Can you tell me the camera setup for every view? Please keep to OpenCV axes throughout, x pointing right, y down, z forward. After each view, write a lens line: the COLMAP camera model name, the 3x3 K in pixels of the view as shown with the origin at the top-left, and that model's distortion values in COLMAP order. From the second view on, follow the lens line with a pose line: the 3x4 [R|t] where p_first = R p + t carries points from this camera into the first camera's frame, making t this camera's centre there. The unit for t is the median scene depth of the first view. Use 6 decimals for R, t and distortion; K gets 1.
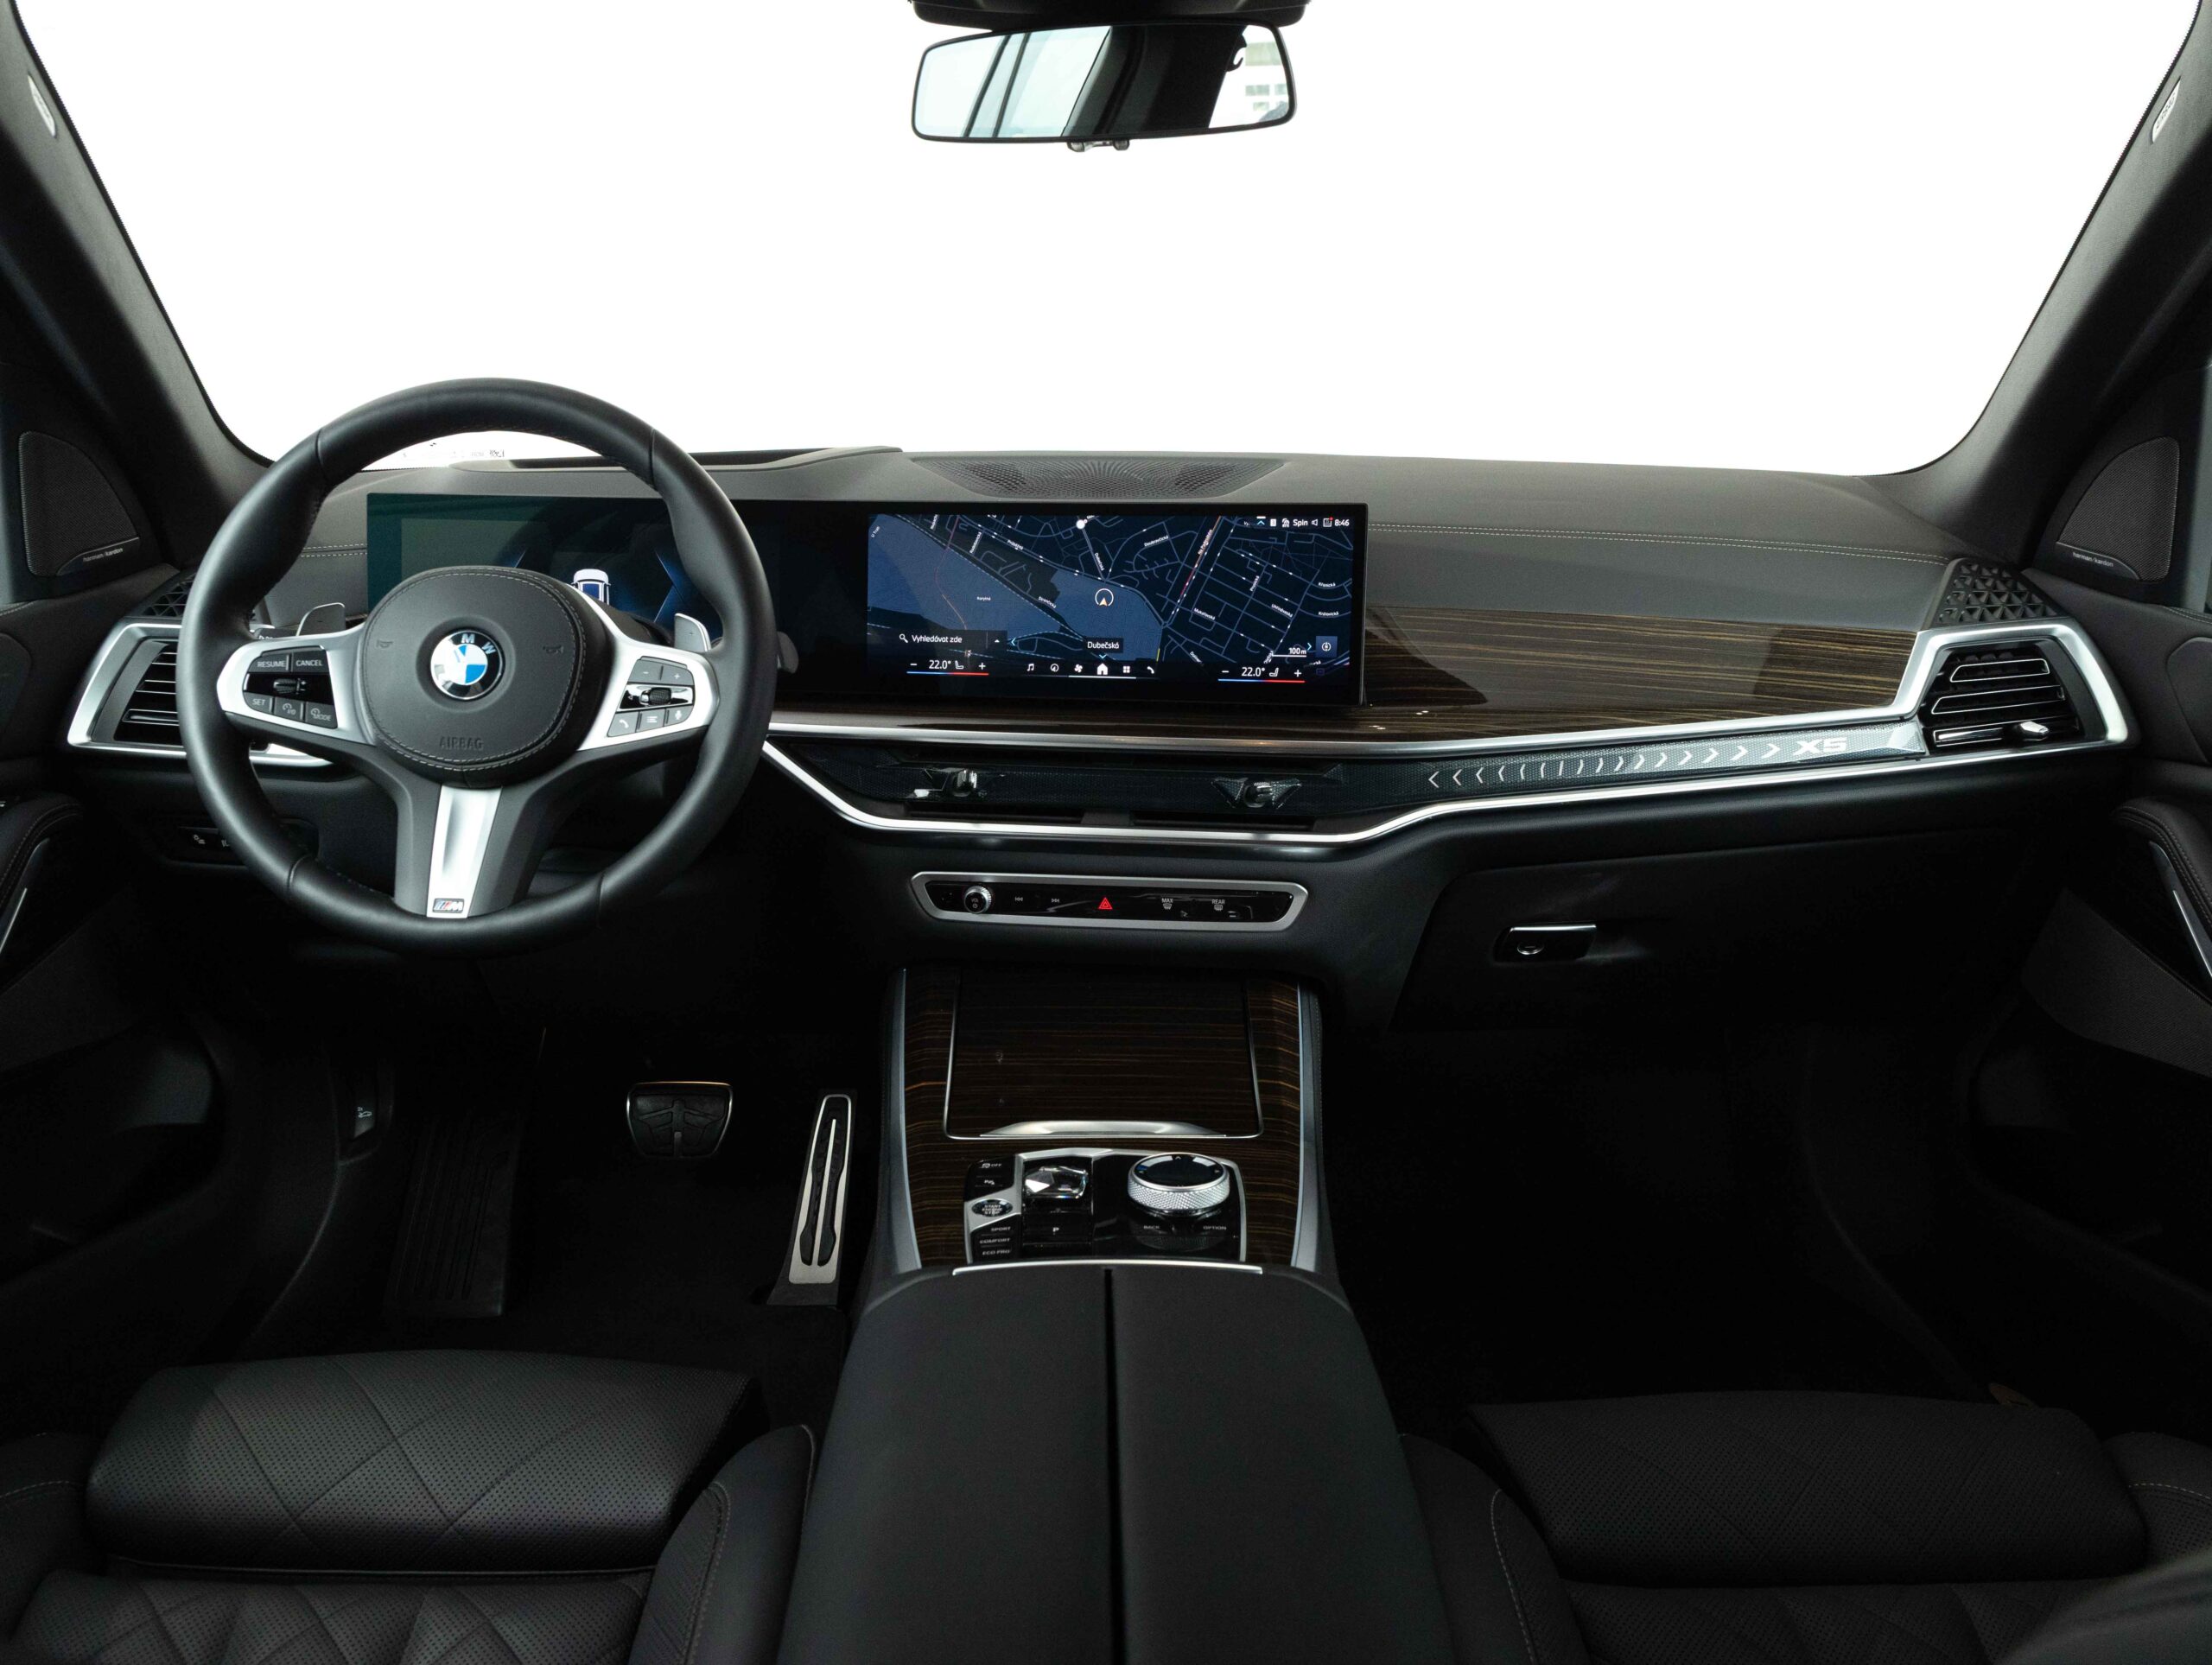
lens RADIAL K [[1706.8, 0, 1106.0], [0, 1706.8, 832.5], [0, 0, 1]] dist [-0.000271, -0.005453]
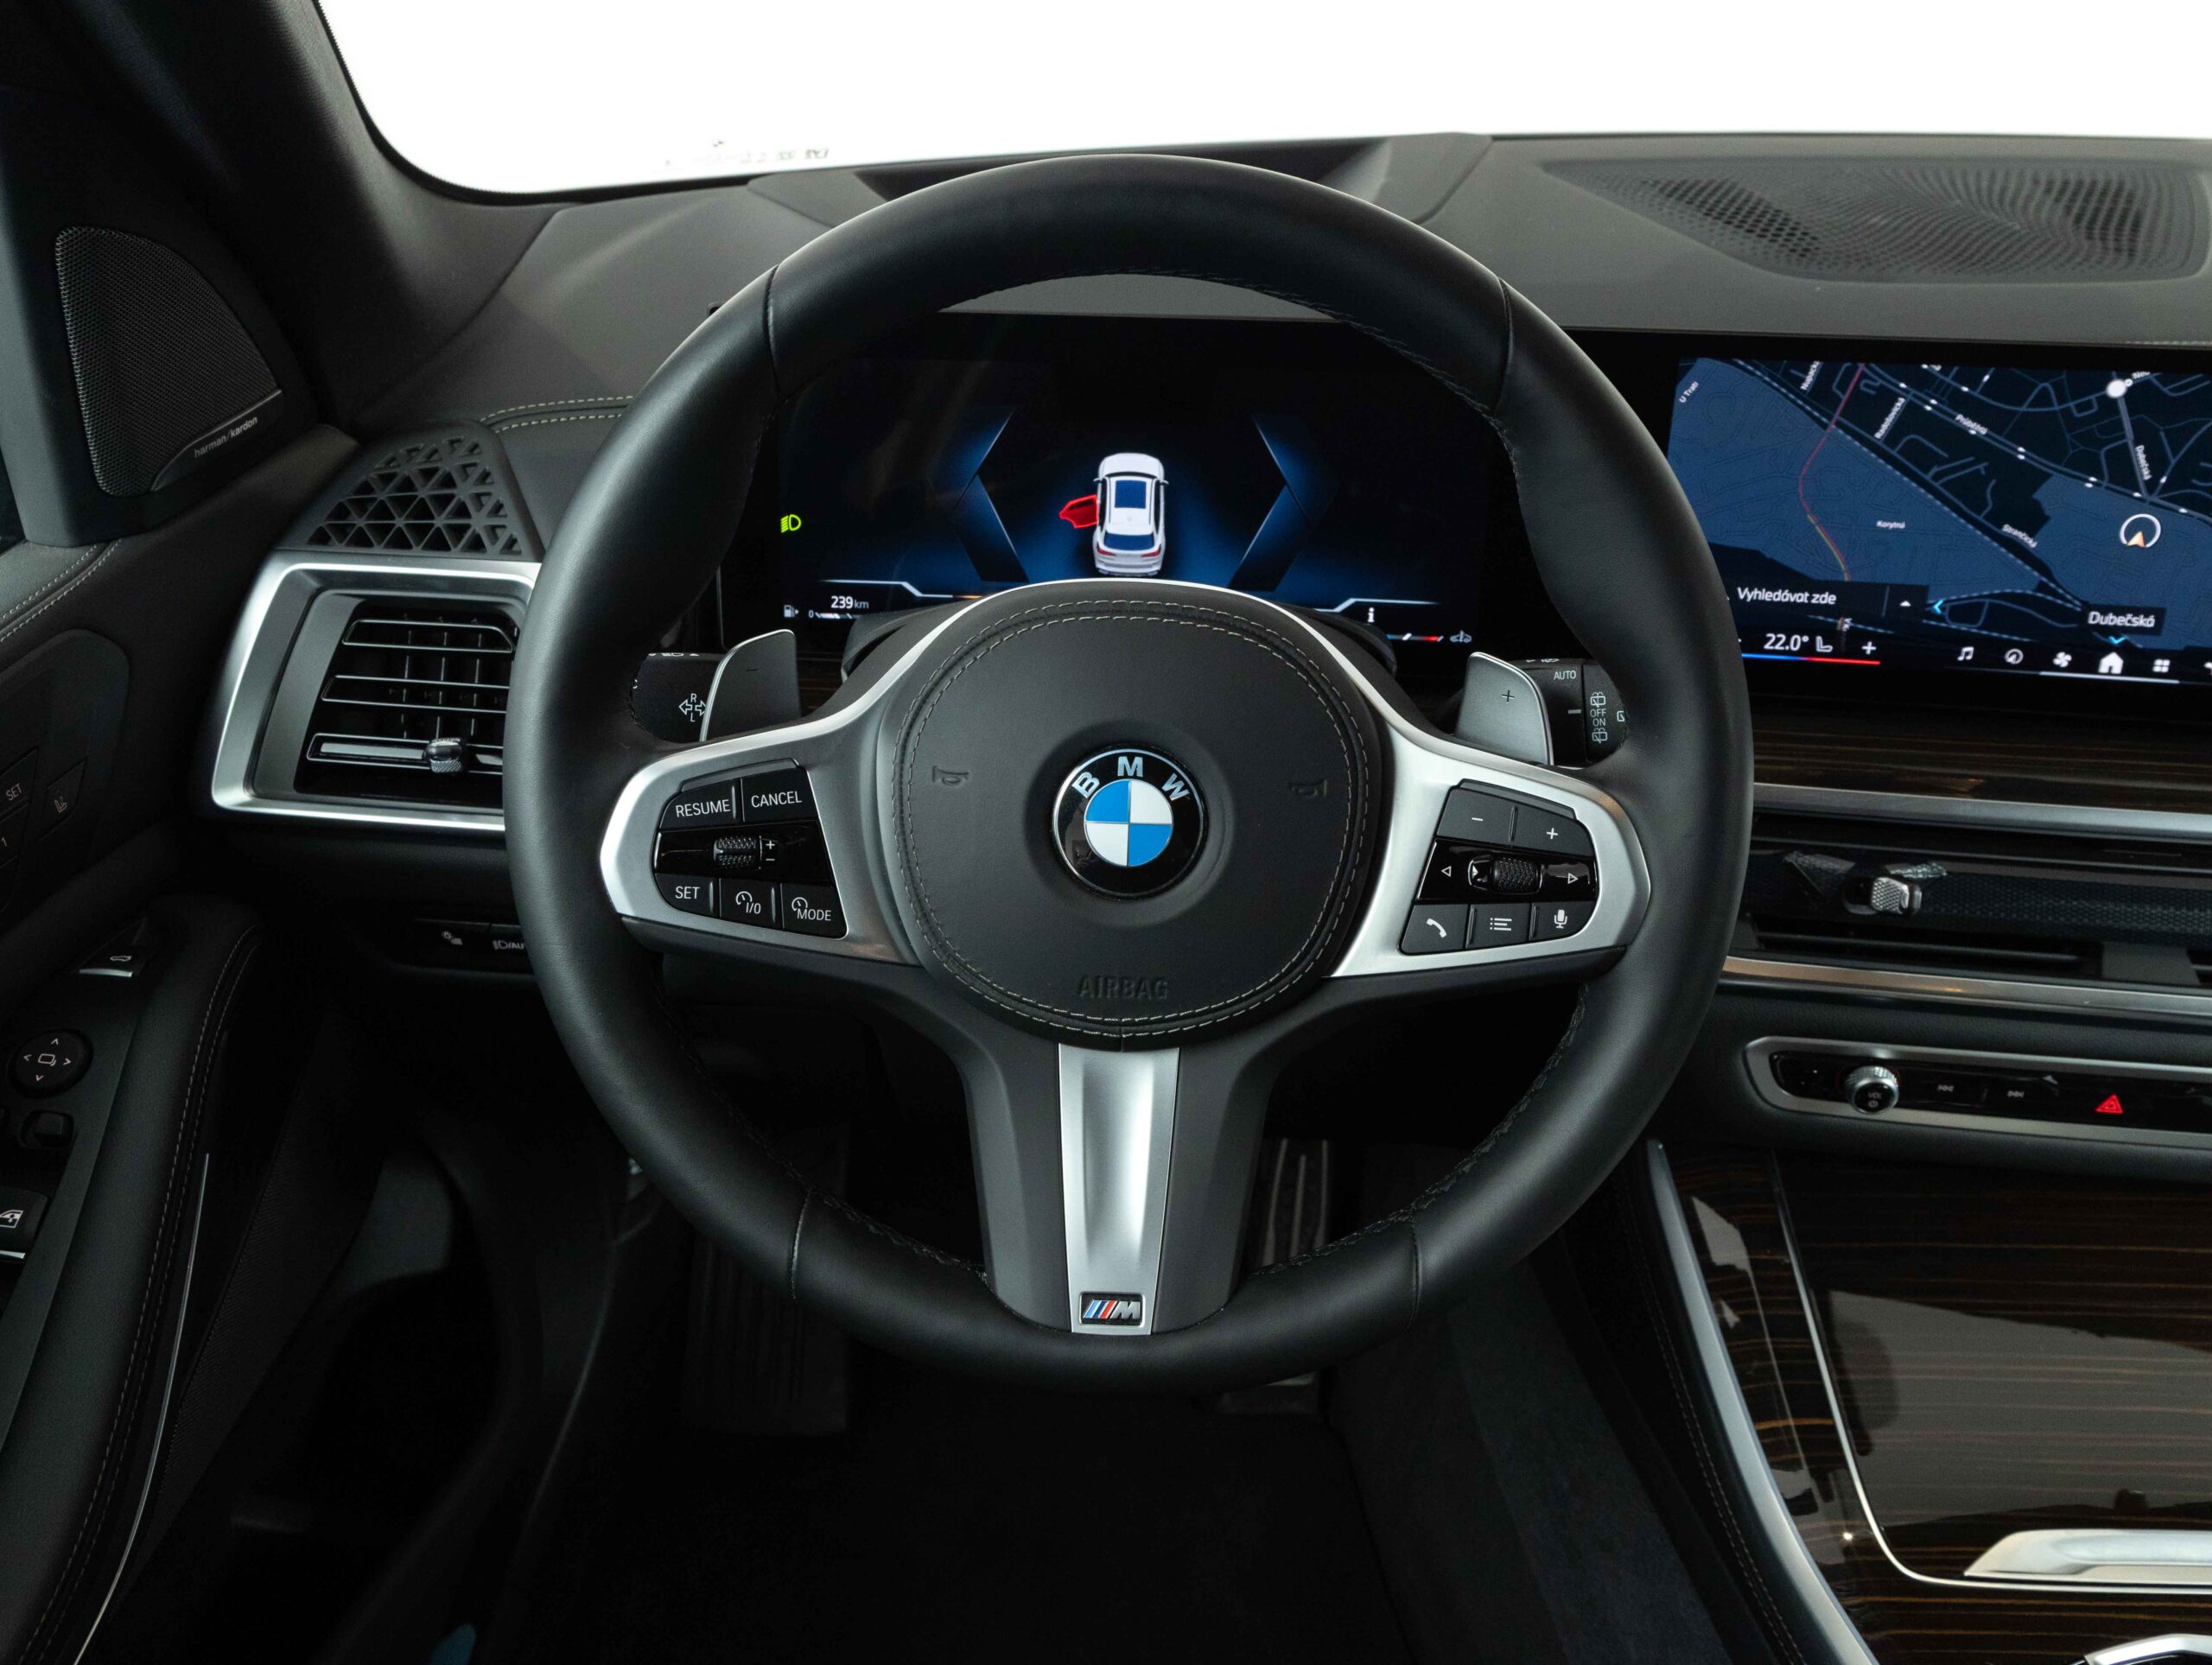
lens RADIAL K [[1772.0, 0, 1106.0], [0, 1772.0, 832.5], [0, 0, 1]] dist [0.009896, 0.013837]
pose [[0.999979, -0.000911, 0.006412, -0.325469], [-0.000722, 0.968218, 0.250108, -0.185225], [-0.006436, -0.250108, 0.968197, 0.443990]]
